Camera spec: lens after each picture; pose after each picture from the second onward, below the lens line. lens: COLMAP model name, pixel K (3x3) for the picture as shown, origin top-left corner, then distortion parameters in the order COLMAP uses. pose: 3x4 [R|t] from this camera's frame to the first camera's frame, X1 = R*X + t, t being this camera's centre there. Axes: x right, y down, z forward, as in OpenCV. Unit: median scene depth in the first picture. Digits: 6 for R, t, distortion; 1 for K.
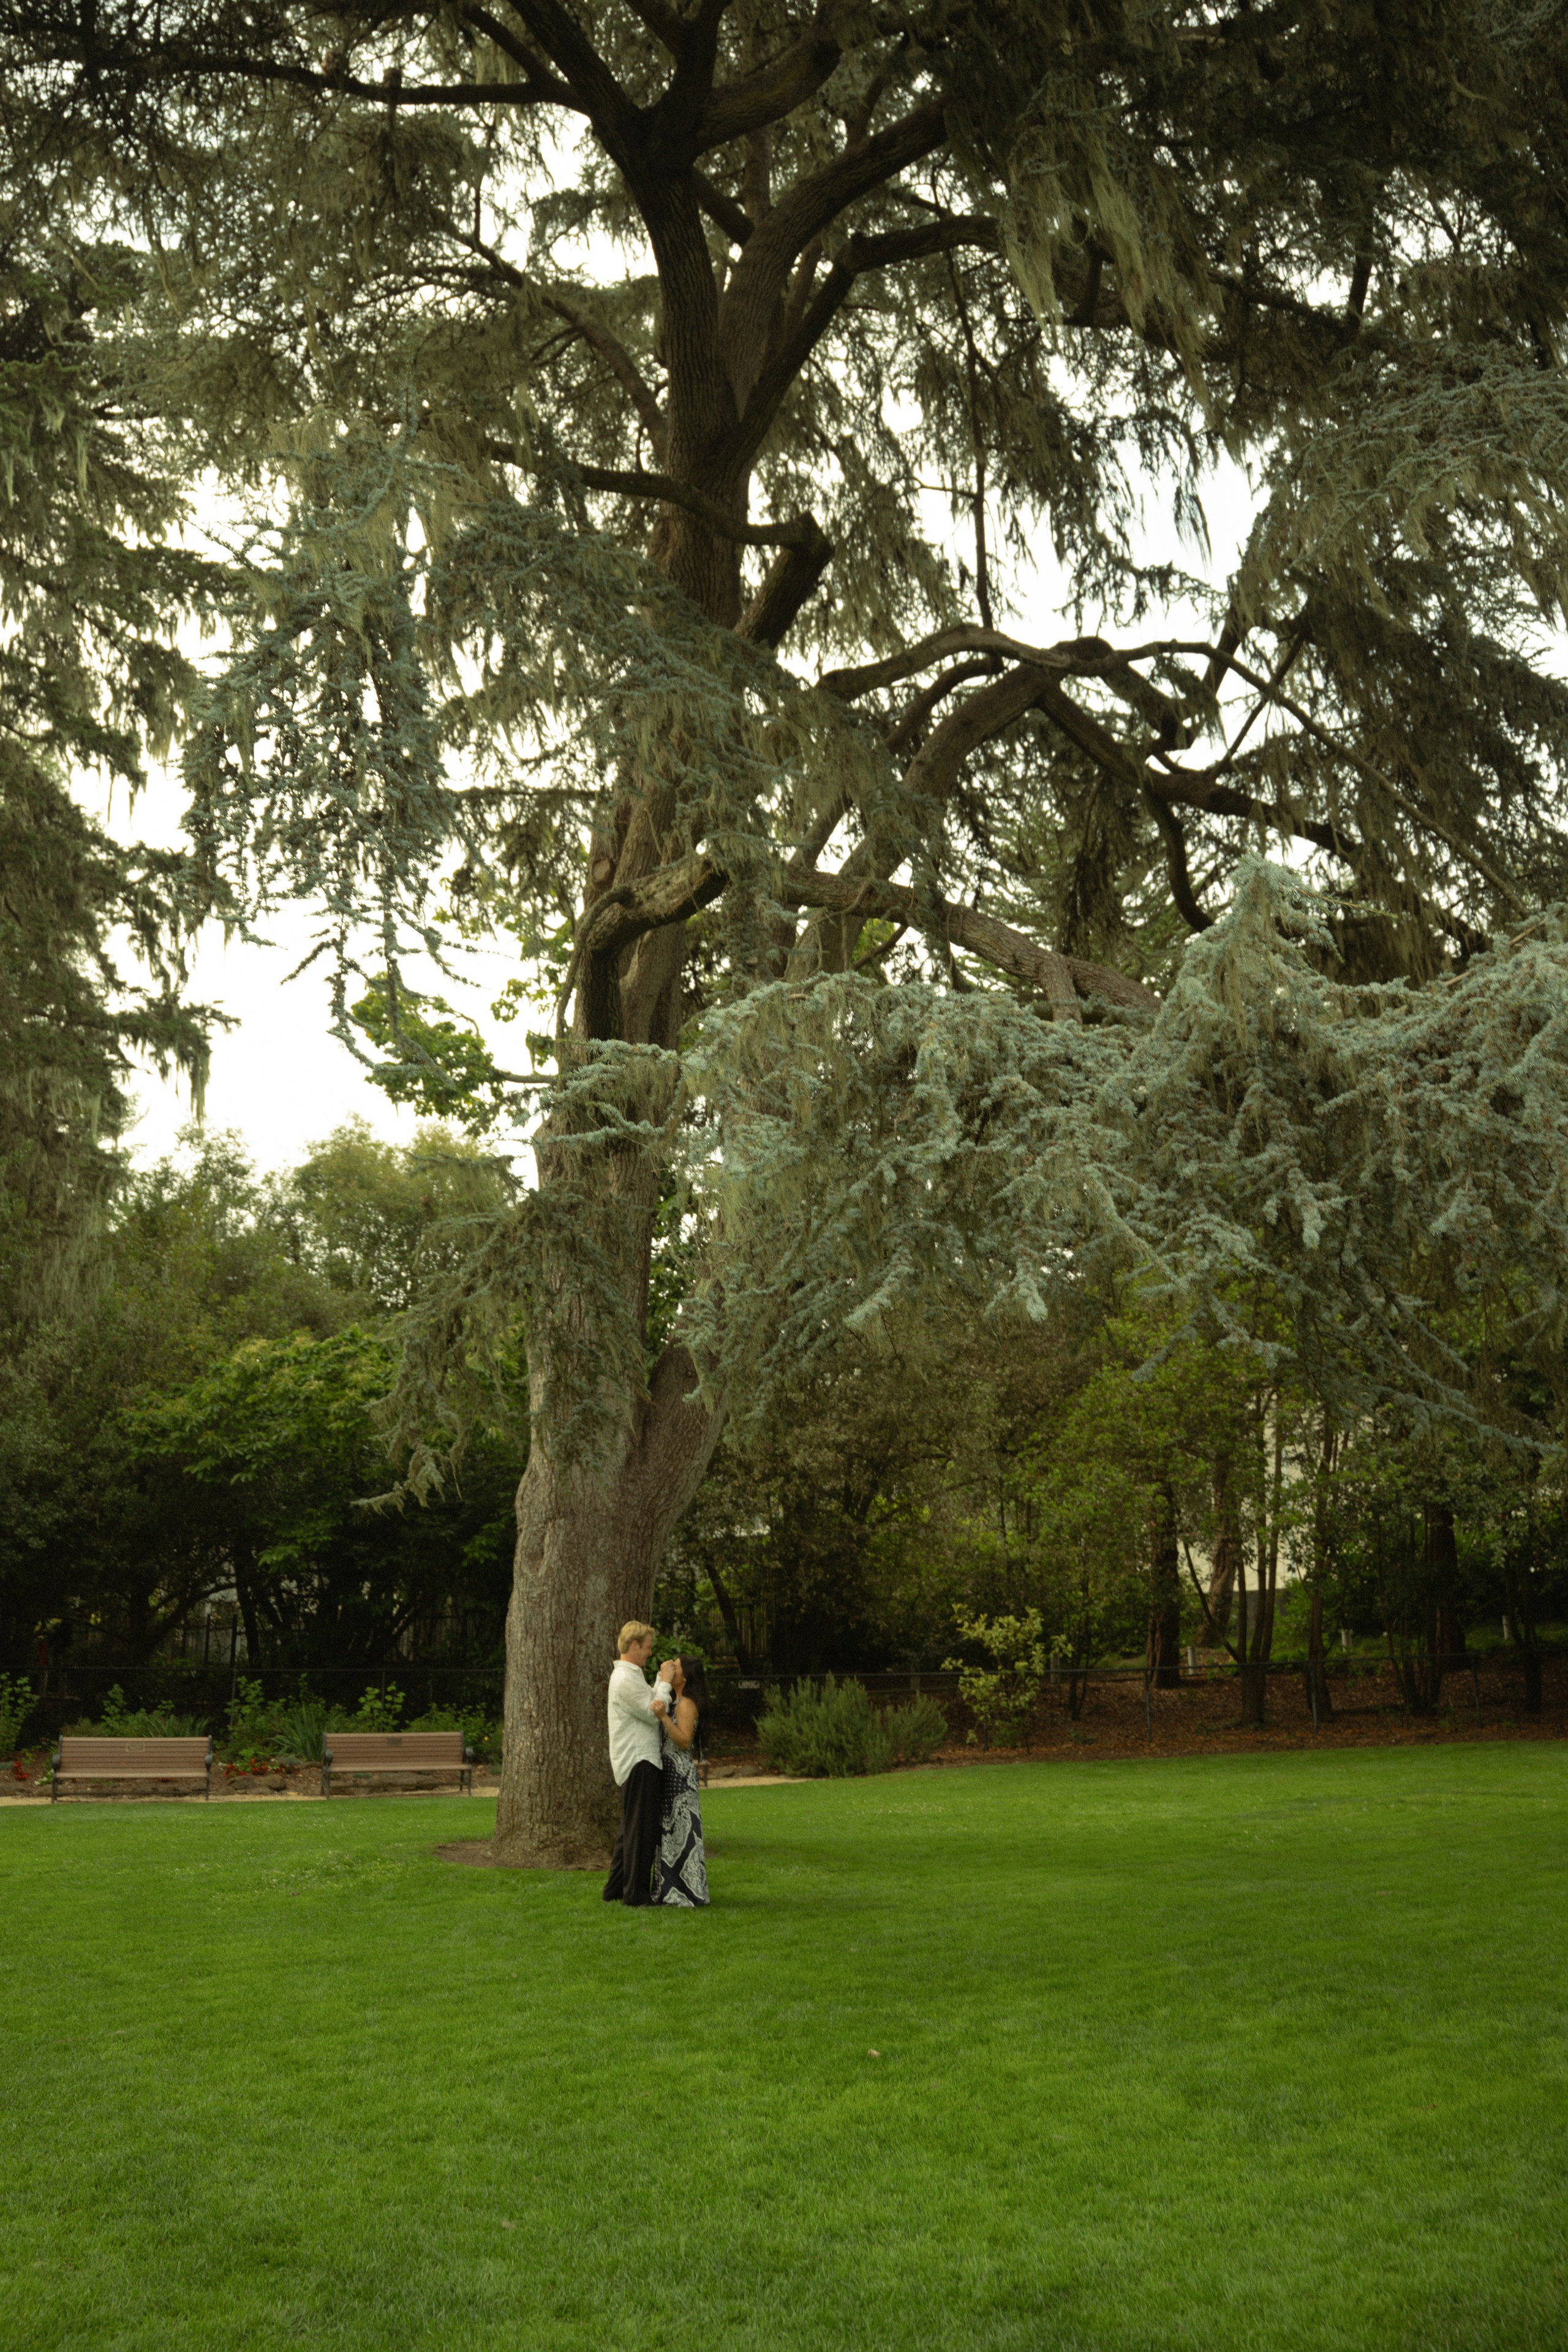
lens RADIAL K [[1684.9, 0, 787.1], [0, 1684.9, 1110.2], [0, 0, 1]] dist [-0.115071, 0.002523]
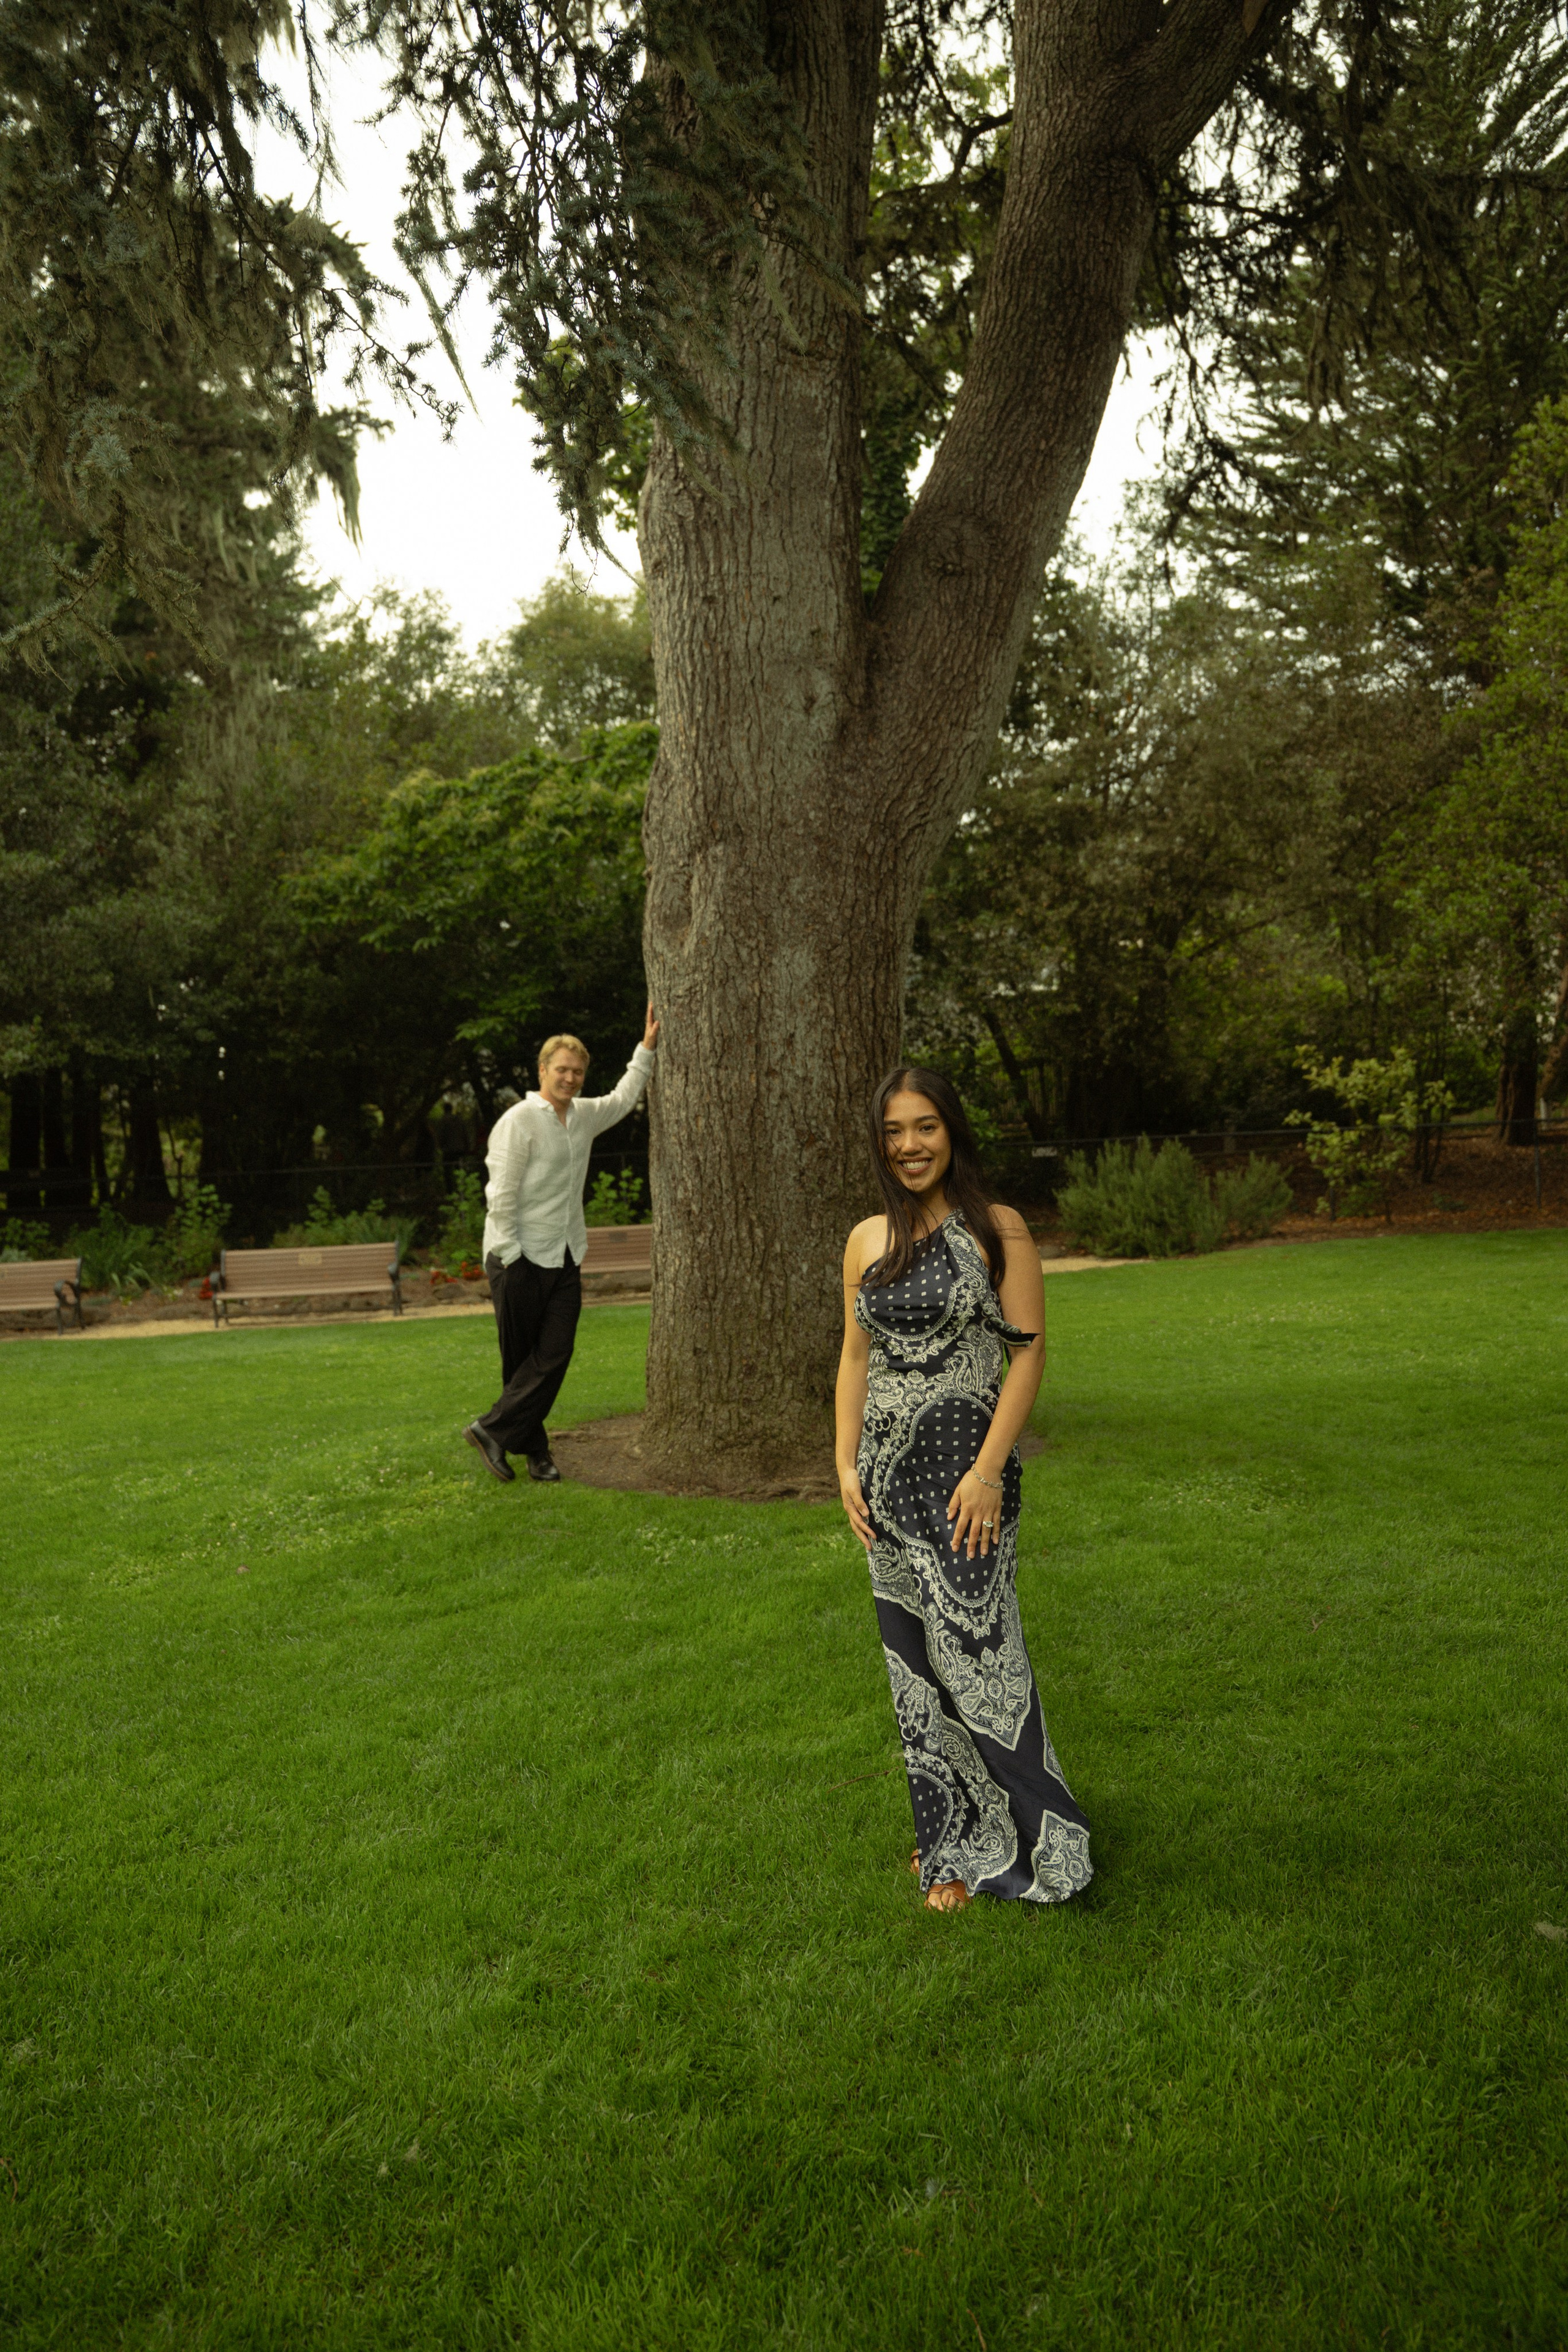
lens RADIAL K [[1684.9, 0, 787.1], [0, 1684.9, 1110.2], [0, 0, 1]] dist [-0.115071, 0.002523]
pose [[0.985928, -0.035994, -0.163248, -0.013002], [0.083157, 0.952750, 0.292152, 0.071164], [0.145018, -0.301616, 0.942336, 0.200032]]
